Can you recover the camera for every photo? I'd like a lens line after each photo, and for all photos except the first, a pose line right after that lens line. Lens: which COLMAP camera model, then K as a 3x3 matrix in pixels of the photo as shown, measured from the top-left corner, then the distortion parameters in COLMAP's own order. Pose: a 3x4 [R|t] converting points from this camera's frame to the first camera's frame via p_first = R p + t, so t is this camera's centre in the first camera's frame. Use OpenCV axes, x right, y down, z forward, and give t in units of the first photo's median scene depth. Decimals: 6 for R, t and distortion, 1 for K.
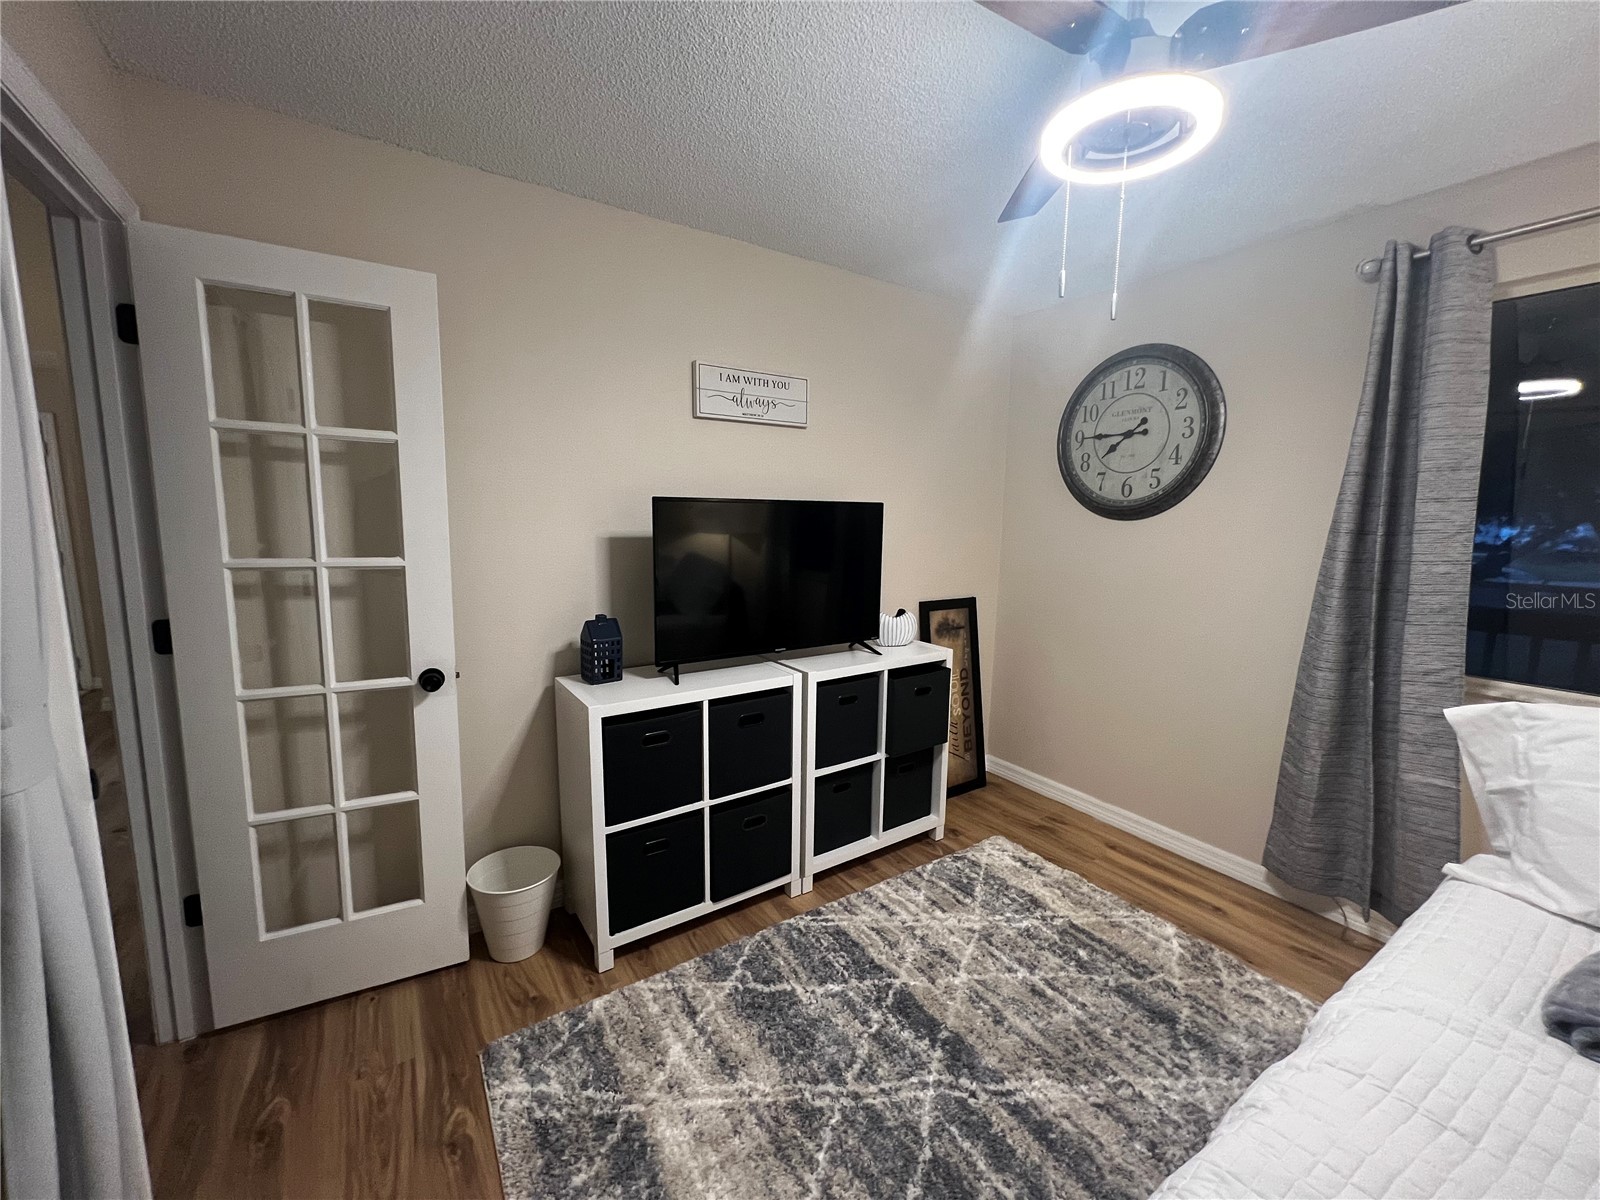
lens RADIAL K [[641.2, 0, 803.5], [0, 641.2, 601.1], [0, 0, 1]] dist [0.000955, 0.000049]
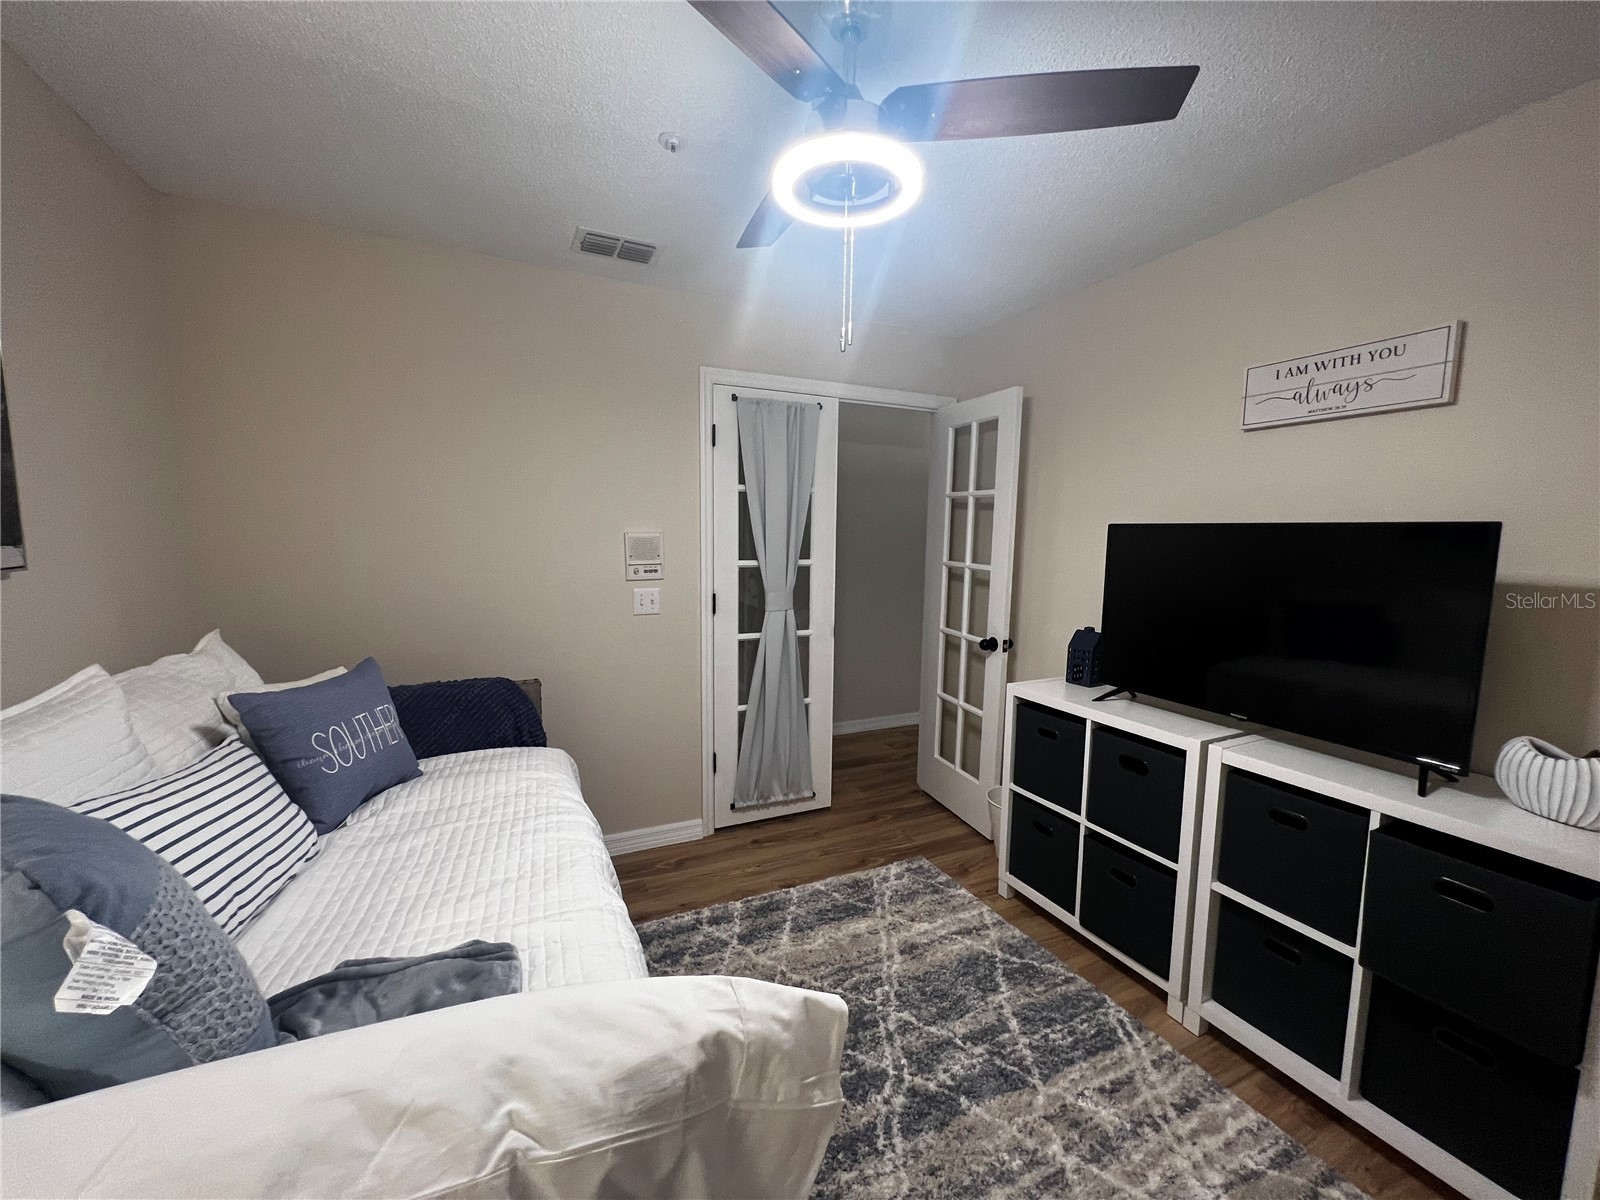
lens RADIAL K [[641.2, 0, 802.4], [0, 641.2, 597.0], [0, 0, 1]] dist [0.000955, 0.000049]
pose [[-0.144835, 0.085425, -0.985761, 0.909350], [-0.150762, 0.982728, 0.107313, -0.079266], [0.977903, 0.164158, -0.129455, 0.649538]]
